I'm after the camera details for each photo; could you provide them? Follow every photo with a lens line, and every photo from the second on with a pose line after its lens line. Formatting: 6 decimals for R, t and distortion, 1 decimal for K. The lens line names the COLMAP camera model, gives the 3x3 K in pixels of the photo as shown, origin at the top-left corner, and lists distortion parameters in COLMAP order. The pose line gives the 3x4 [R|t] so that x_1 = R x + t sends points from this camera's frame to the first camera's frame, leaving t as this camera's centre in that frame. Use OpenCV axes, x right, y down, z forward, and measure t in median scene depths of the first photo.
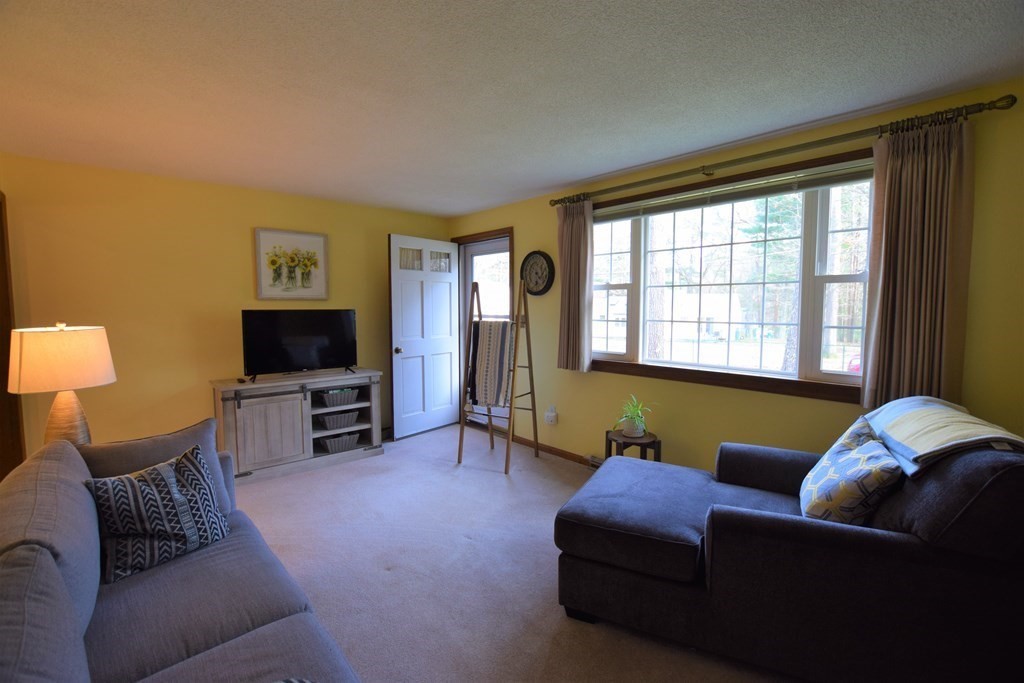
lens RADIAL K [[439.9, 0, 512.0], [0, 439.9, 341.5], [0, 0, 1]] dist [0.000206, 0.000144]
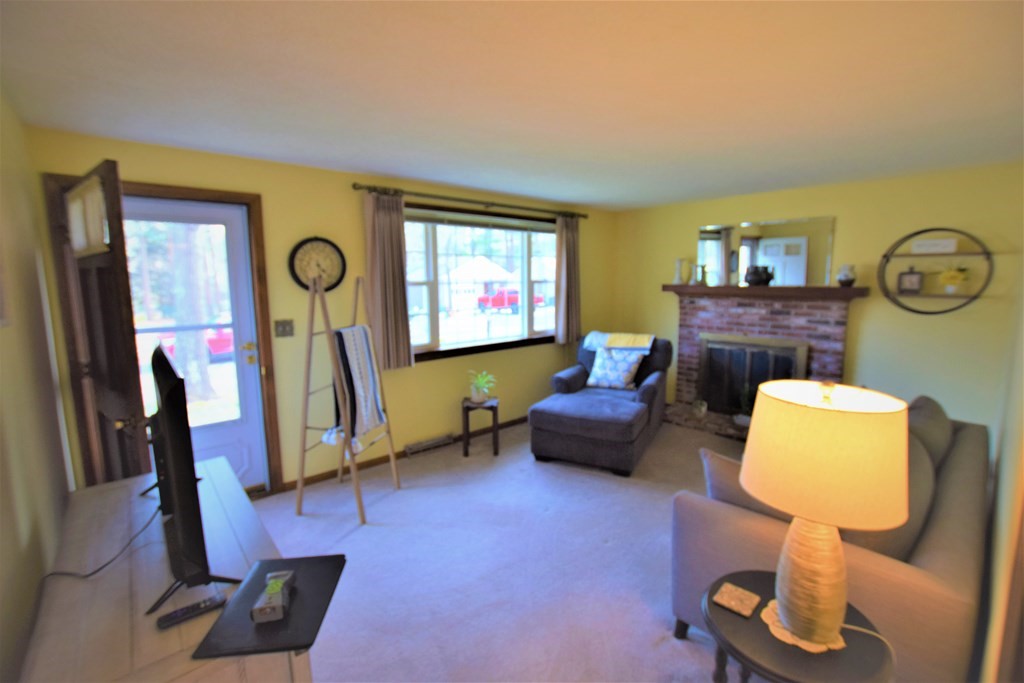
lens RADIAL K [[452.6, 0, 514.5], [0, 452.6, 339.3], [0, 0, 1]] dist [-0.031320, 0.000338]
pose [[0.053087, -0.145091, 0.987993, -0.868132], [0.078730, 0.986917, 0.140703, -0.125703], [-0.995481, 0.070315, 0.063815, 0.696370]]
